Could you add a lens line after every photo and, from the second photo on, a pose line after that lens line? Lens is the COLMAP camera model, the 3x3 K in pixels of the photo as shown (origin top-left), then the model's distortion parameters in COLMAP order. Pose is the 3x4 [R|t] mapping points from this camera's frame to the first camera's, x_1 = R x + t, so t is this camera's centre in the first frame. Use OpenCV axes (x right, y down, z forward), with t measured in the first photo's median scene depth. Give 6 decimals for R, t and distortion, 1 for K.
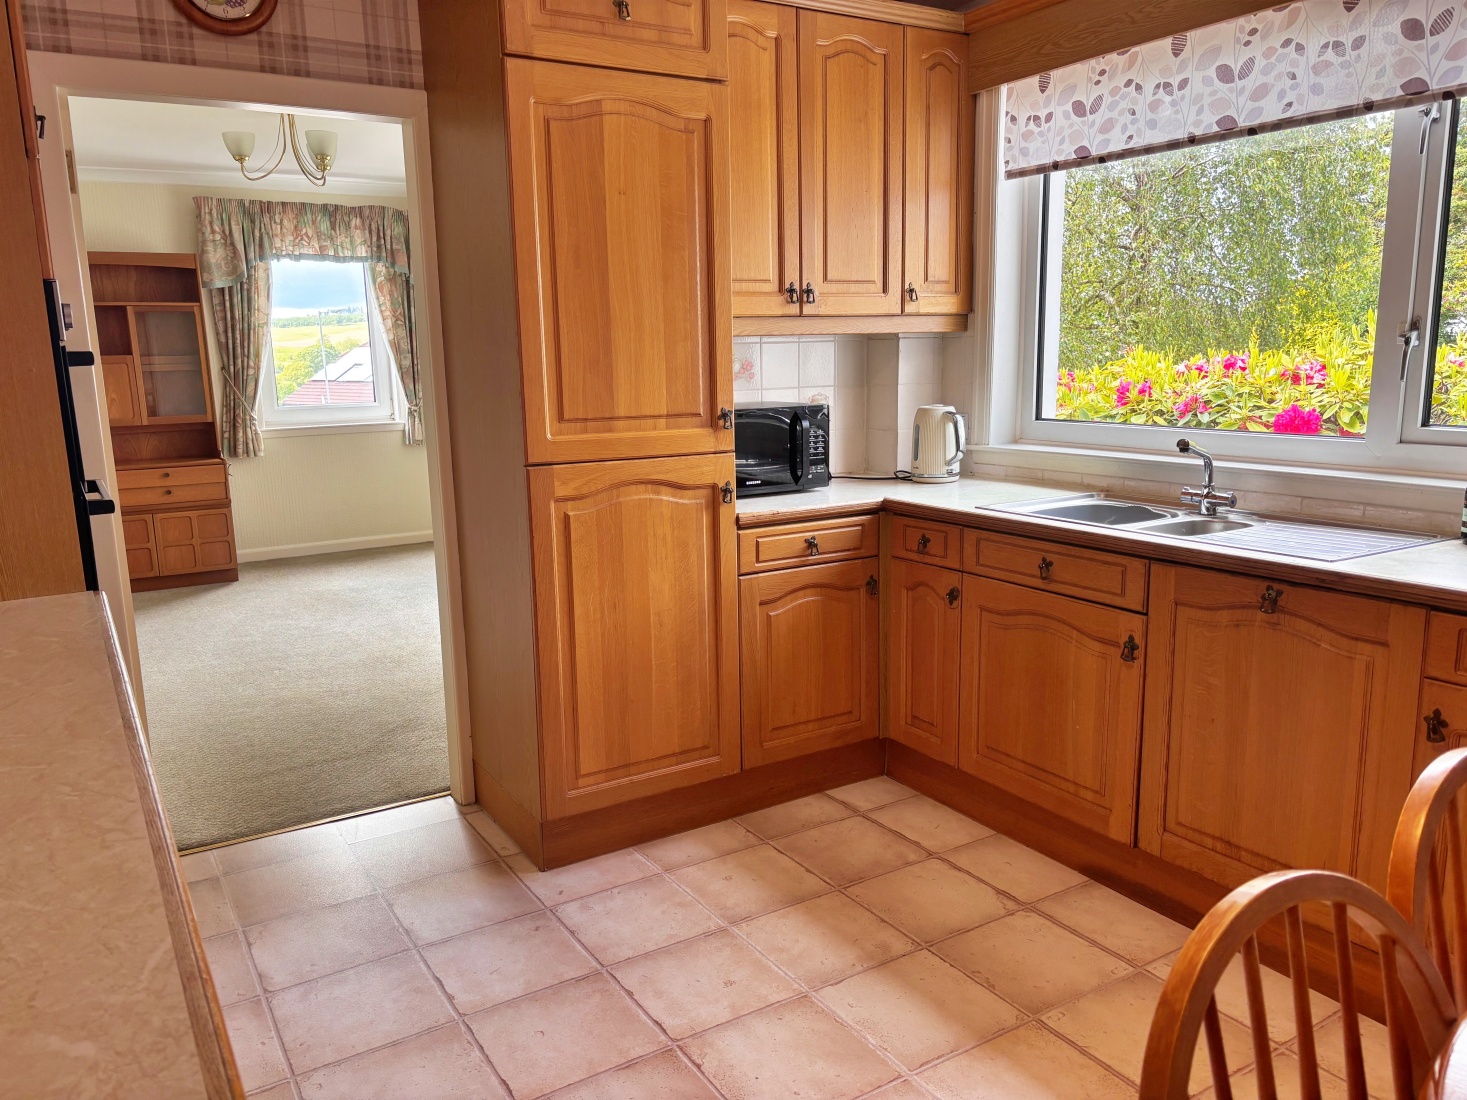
lens RADIAL K [[1117.0, 0, 733.5], [0, 1117.0, 550.0], [0, 0, 1]] dist [0.062535, -0.064983]
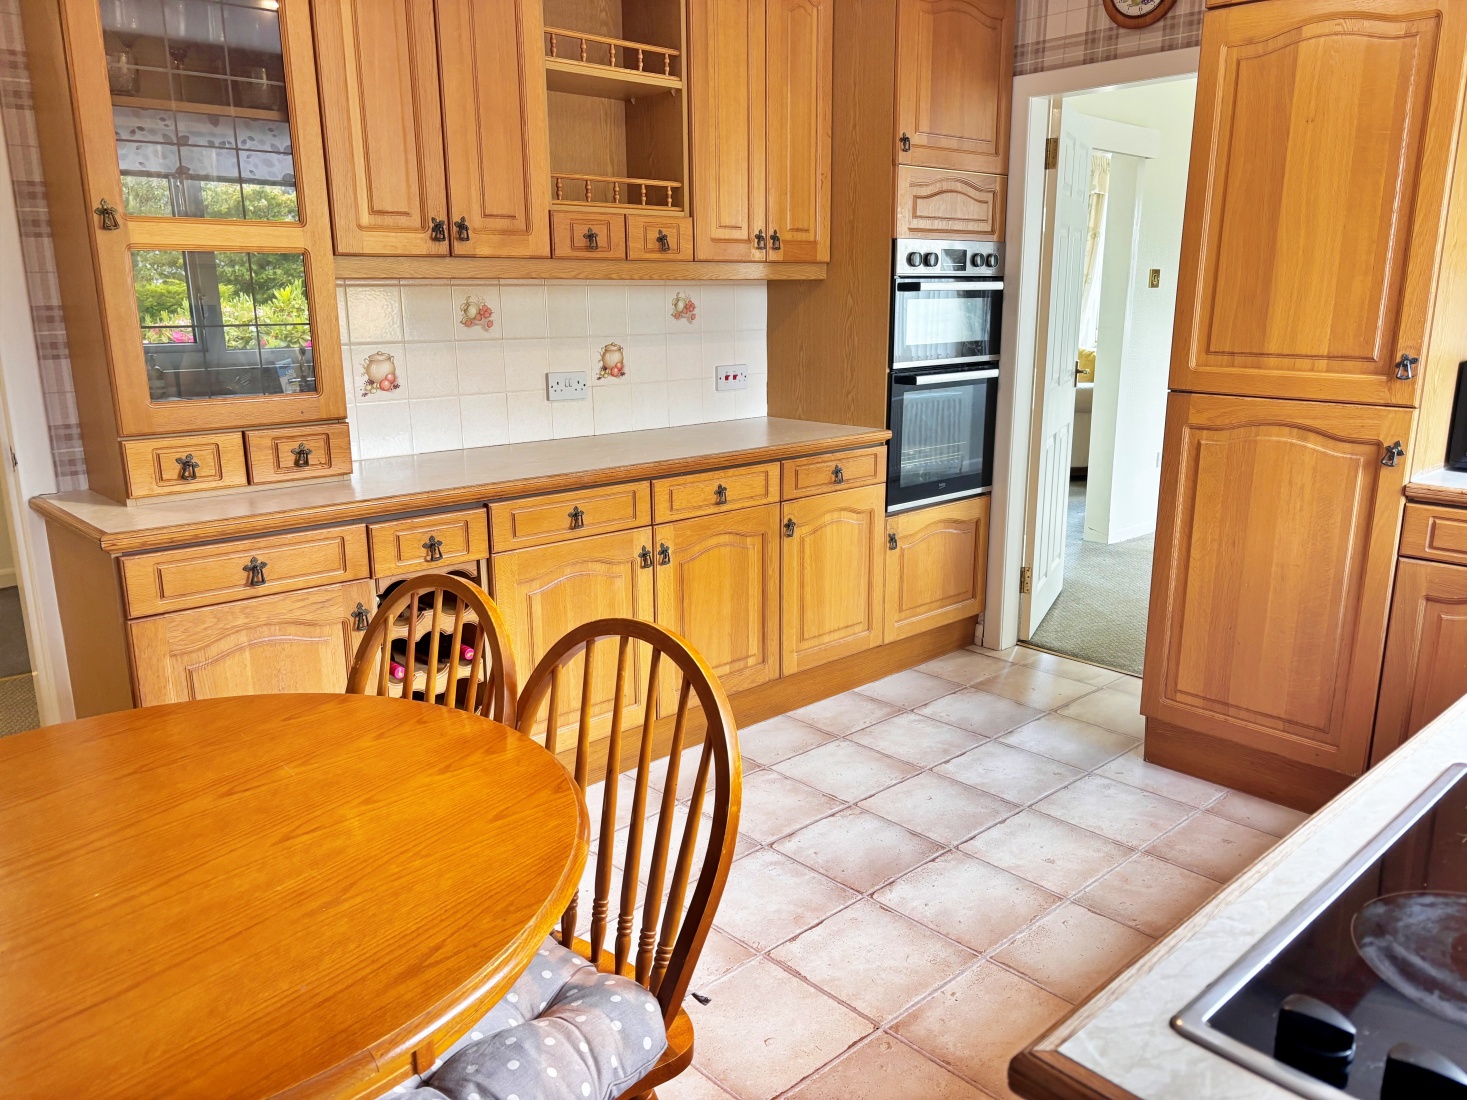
lens RADIAL K [[1117.0, 0, 733.5], [0, 1117.0, 550.0], [0, 0, 1]] dist [0.062535, -0.064983]
pose [[0.191358, 0.242649, -0.951054, 0.793086], [-0.179236, 0.961306, 0.209201, -0.076764], [0.965016, 0.130431, 0.227445, 0.345088]]
